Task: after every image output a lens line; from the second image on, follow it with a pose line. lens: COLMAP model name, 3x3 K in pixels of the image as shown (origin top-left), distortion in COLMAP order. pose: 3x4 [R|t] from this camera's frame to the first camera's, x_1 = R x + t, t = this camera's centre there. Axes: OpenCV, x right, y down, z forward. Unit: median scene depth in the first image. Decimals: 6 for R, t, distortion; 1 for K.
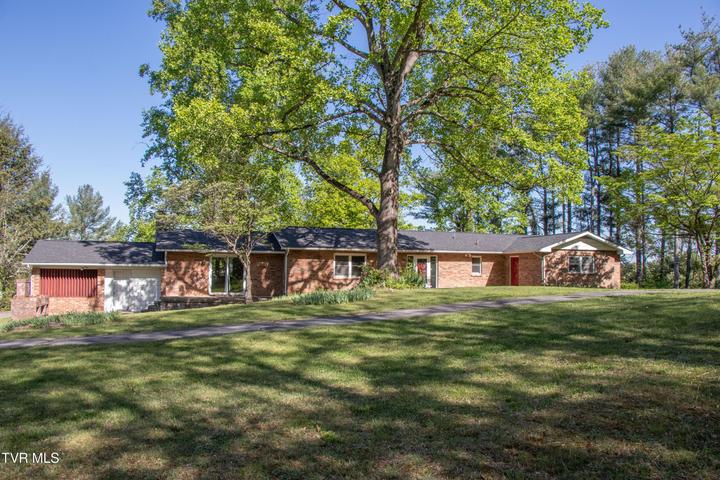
lens RADIAL K [[606.0, 0, 360.0], [0, 606.0, 240.0], [0, 0, 1]] dist [-0.129652, 0.000417]
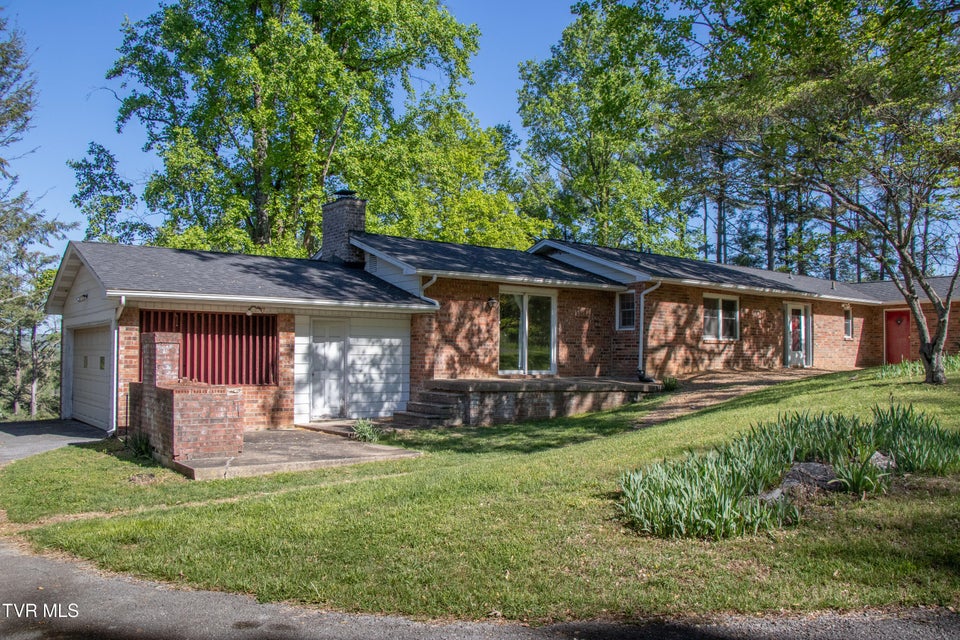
lens RADIAL K [[808.1, 0, 480.0], [0, 808.1, 320.0], [0, 0, 1]] dist [-0.129652, 0.000417]
pose [[0.943078, 0.011447, 0.332375, -0.465331], [-0.014609, 0.999869, 0.007018, 0.043937], [-0.332251, -0.011474, 0.943121, 0.425077]]
